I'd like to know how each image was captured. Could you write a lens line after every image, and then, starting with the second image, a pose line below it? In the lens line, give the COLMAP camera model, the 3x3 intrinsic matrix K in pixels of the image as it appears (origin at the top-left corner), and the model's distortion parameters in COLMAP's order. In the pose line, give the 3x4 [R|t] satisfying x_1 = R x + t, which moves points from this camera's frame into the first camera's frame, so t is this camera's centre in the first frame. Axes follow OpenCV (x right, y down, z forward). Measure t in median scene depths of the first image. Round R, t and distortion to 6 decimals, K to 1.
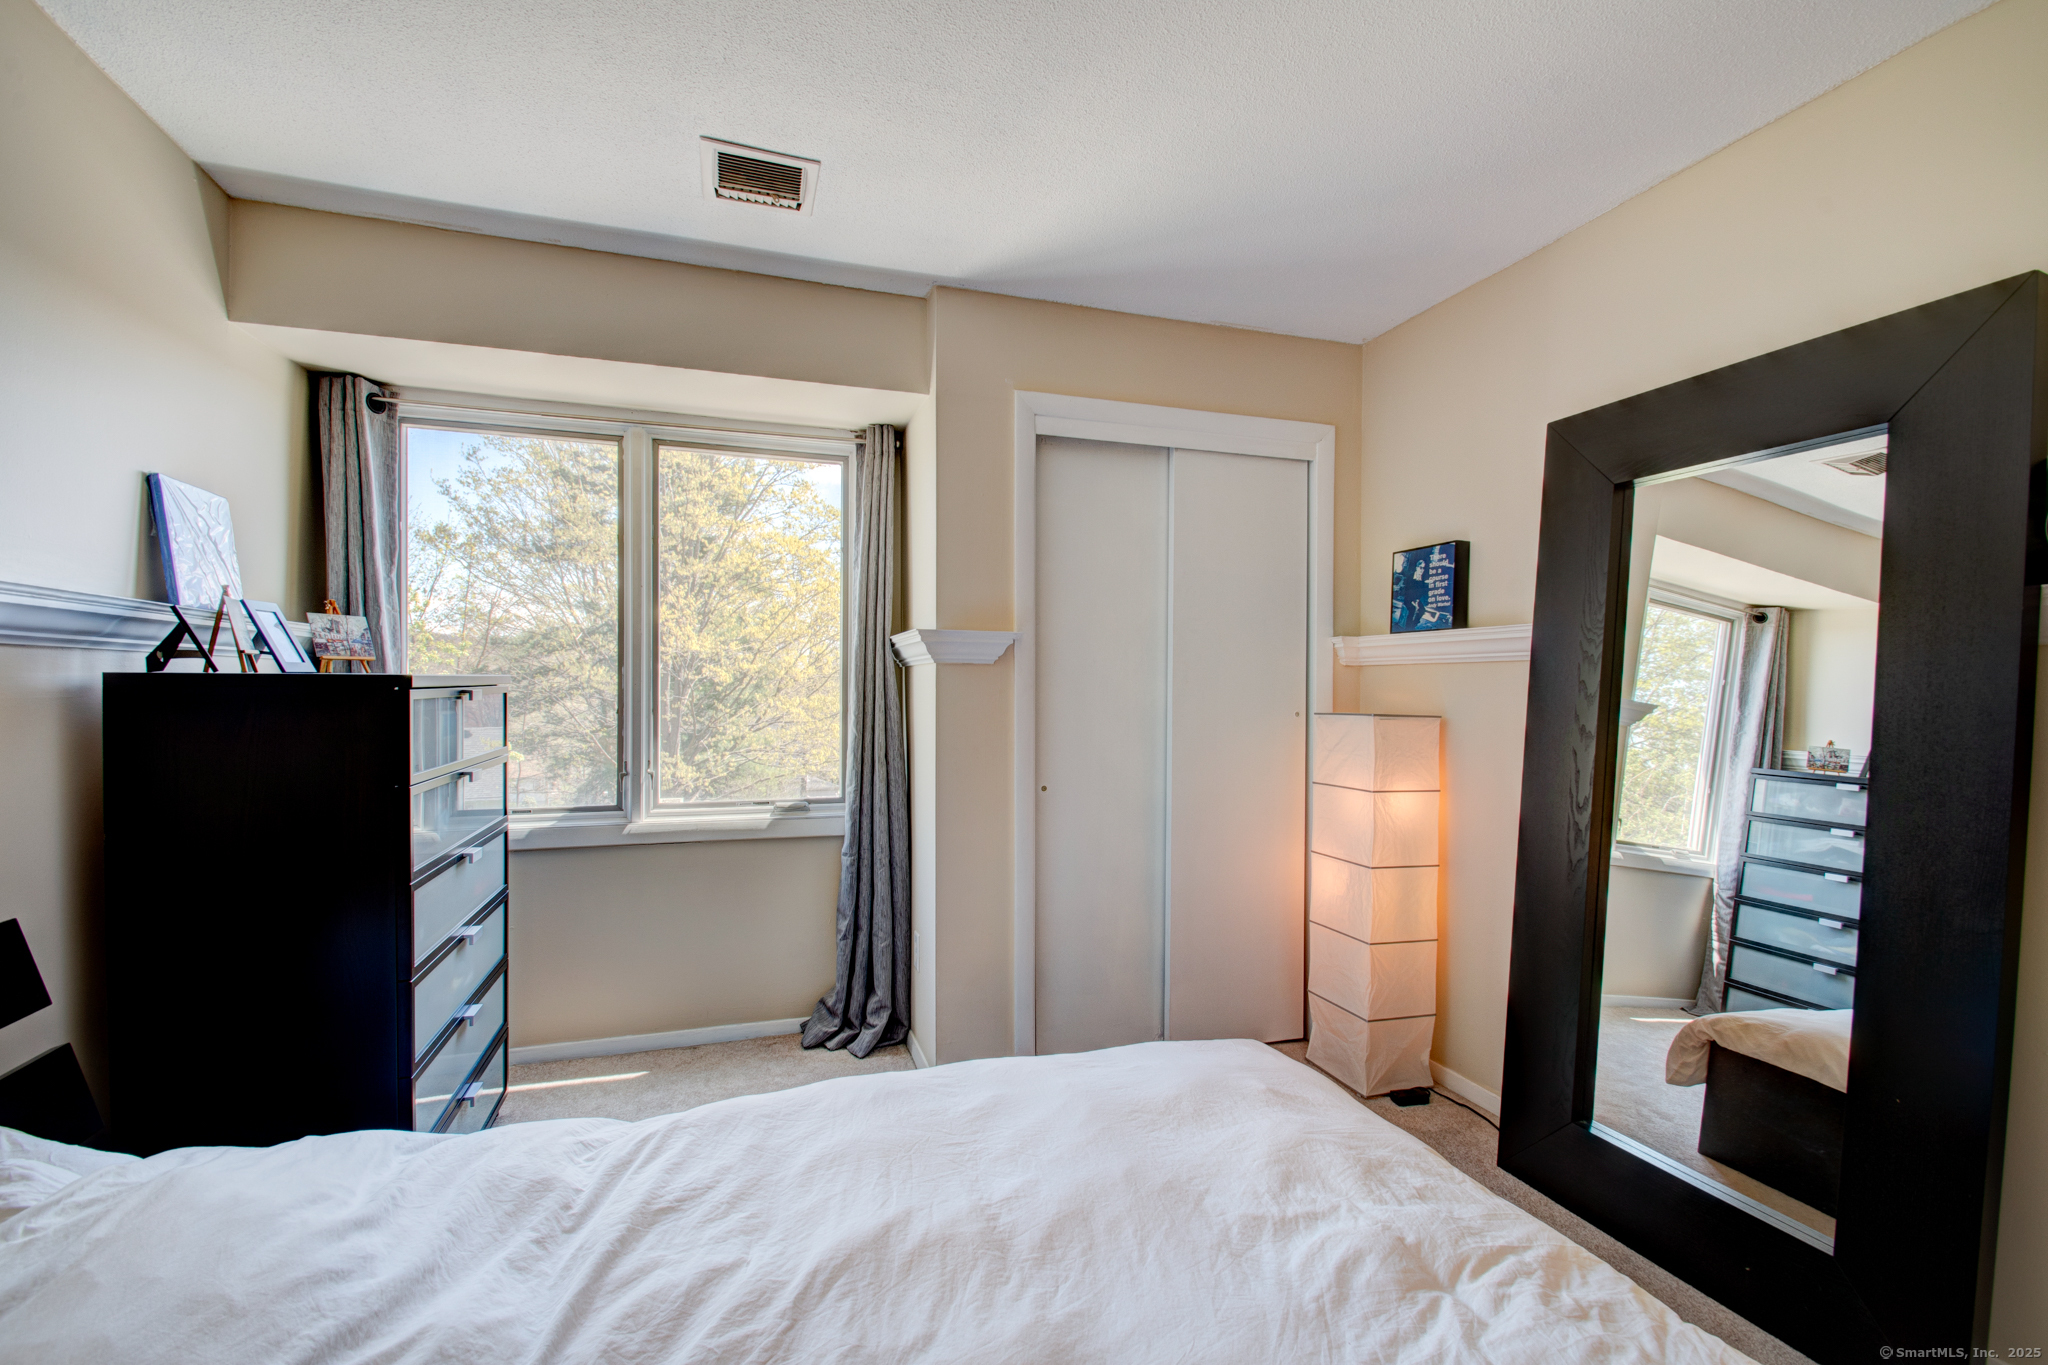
lens RADIAL K [[895.1, 0, 1042.8], [0, 895.1, 684.4], [0, 0, 1]] dist [0.007773, -0.008857]
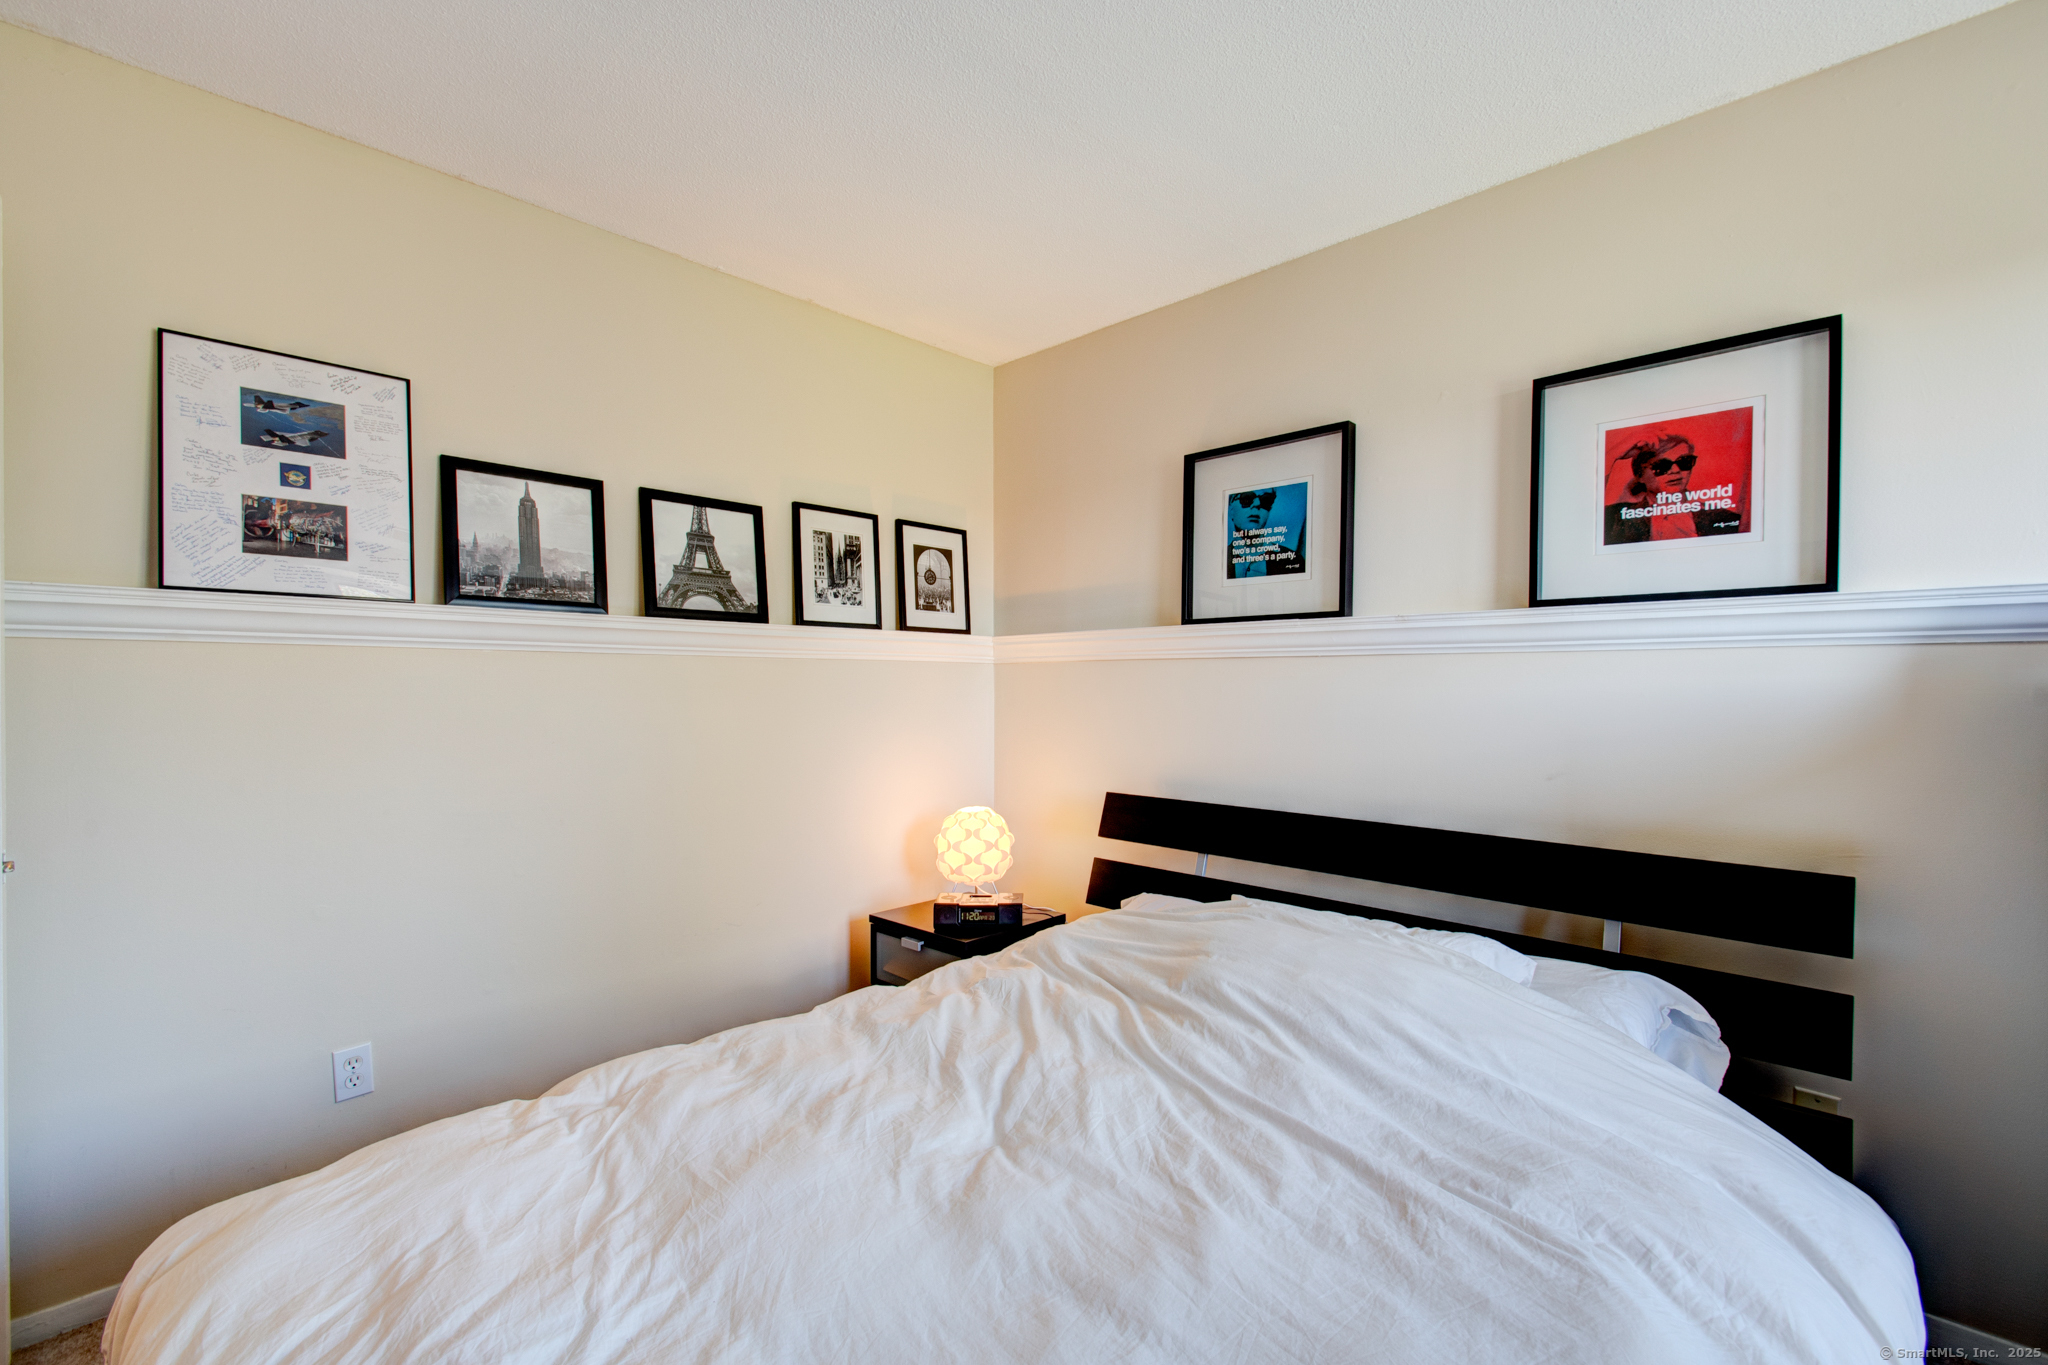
lens RADIAL K [[895.1, 0, 1054.2], [0, 895.1, 691.3], [0, 0, 1]] dist [0.007773, -0.008857]
pose [[-0.888880, 0.004446, -0.458118, 0.290048], [0.000456, 0.999961, 0.008821, 0.003130], [0.458139, 0.007631, -0.888848, 1.314739]]
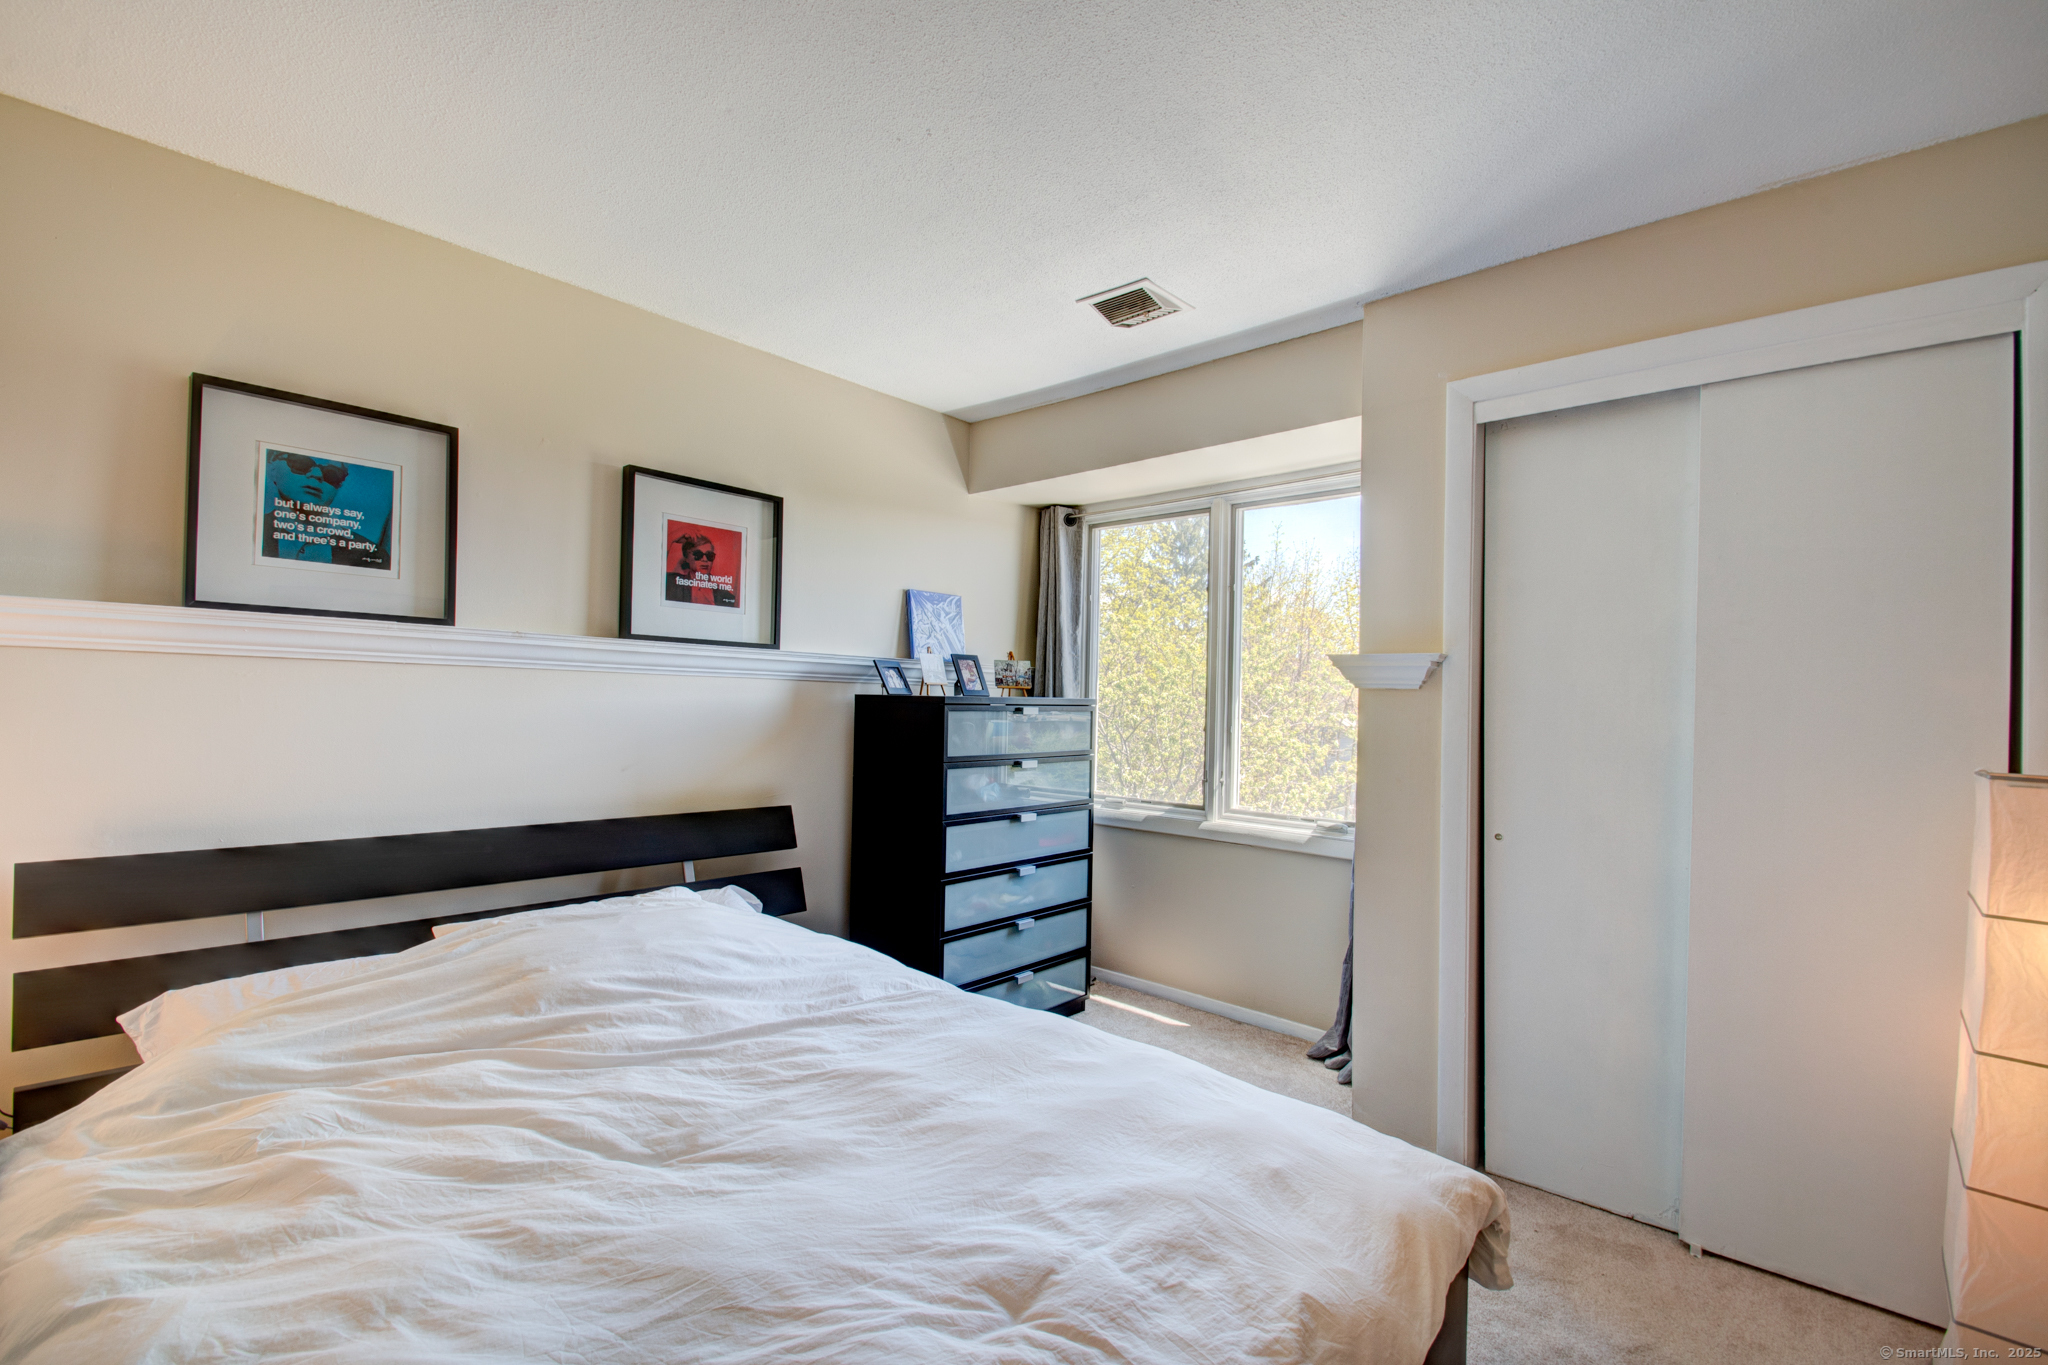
lens RADIAL K [[895.1, 0, 1042.2], [0, 895.1, 684.4], [0, 0, 1]] dist [0.007773, -0.008857]
pose [[0.498351, -0.010109, -0.866916, 0.905625], [-0.020455, 0.999517, -0.023414, 0.002721], [0.866734, 0.029402, 0.497903, 0.352634]]
